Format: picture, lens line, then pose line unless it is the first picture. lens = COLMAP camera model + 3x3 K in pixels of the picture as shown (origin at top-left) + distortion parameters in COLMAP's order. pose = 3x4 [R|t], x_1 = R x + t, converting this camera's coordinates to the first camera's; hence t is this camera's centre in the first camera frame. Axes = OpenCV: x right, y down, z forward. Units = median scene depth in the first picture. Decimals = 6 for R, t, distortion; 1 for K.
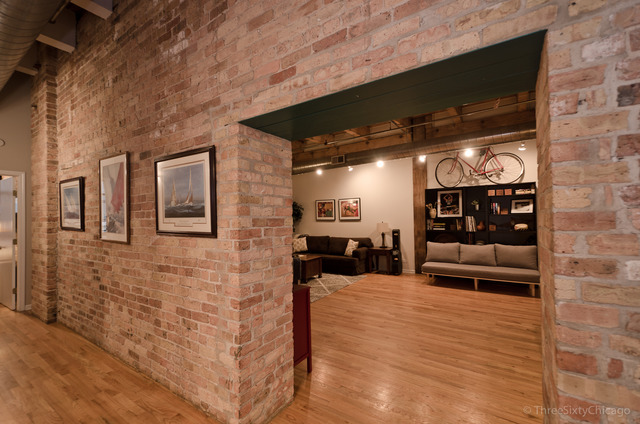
lens RADIAL K [[276.3, 0, 310.4], [0, 276.3, 212.4], [0, 0, 1]] dist [0.005296, -0.010717]
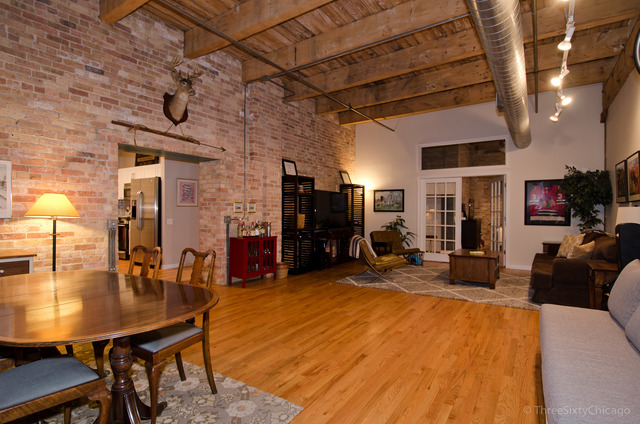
lens RADIAL K [[320.7, 0, 319.0], [0, 320.7, 211.8], [0, 0, 1]] dist [0.017309, -0.009638]
pose [[0.021958, 0.018141, -0.999594, 0.879405], [0.015901, 0.999703, 0.018492, 0.034682], [0.999632, -0.016300, 0.021663, 0.637337]]
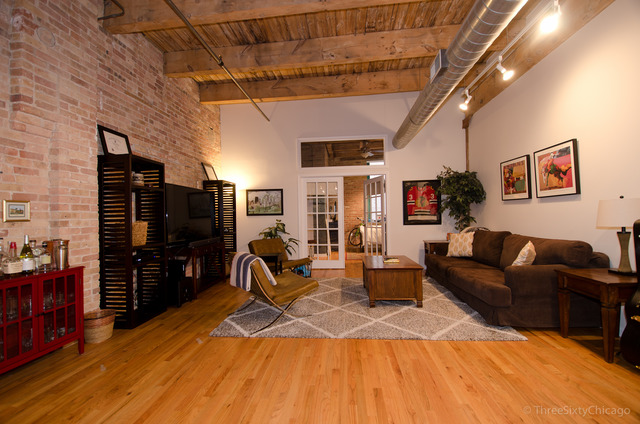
lens RADIAL K [[276.3, 0, 315.5], [0, 276.3, 214.1], [0, 0, 1]] dist [0.005296, -0.010717]
pose [[0.486147, 0.003415, -0.873870, 0.445665], [0.029860, 0.999344, 0.020517, 0.045930], [0.873367, -0.036068, 0.485726, 0.638871]]
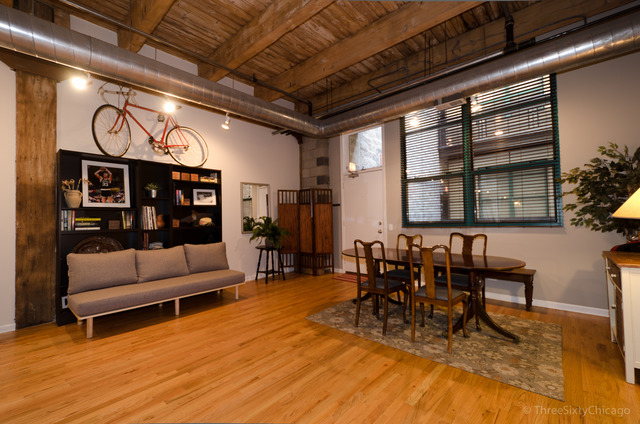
lens RADIAL K [[276.3, 0, 319.8], [0, 276.3, 213.4], [0, 0, 1]] dist [0.005296, -0.010717]
pose [[0.115973, 0.034731, 0.992645, -0.022453], [-0.000067, 0.999389, -0.034959, 0.053577], [-0.993252, 0.003988, 0.115904, 0.528309]]
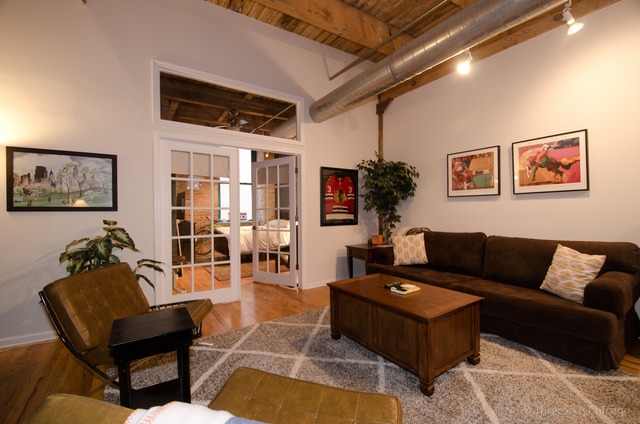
lens RADIAL K [[276.3, 0, 317.1], [0, 276.3, 212.7], [0, 0, 1]] dist [0.005296, -0.010717]
pose [[0.929988, 0.009207, -0.367474, -0.018525], [0.002000, 0.999545, 0.030104, 0.056927], [0.367584, -0.028731, 0.929546, 0.710047]]
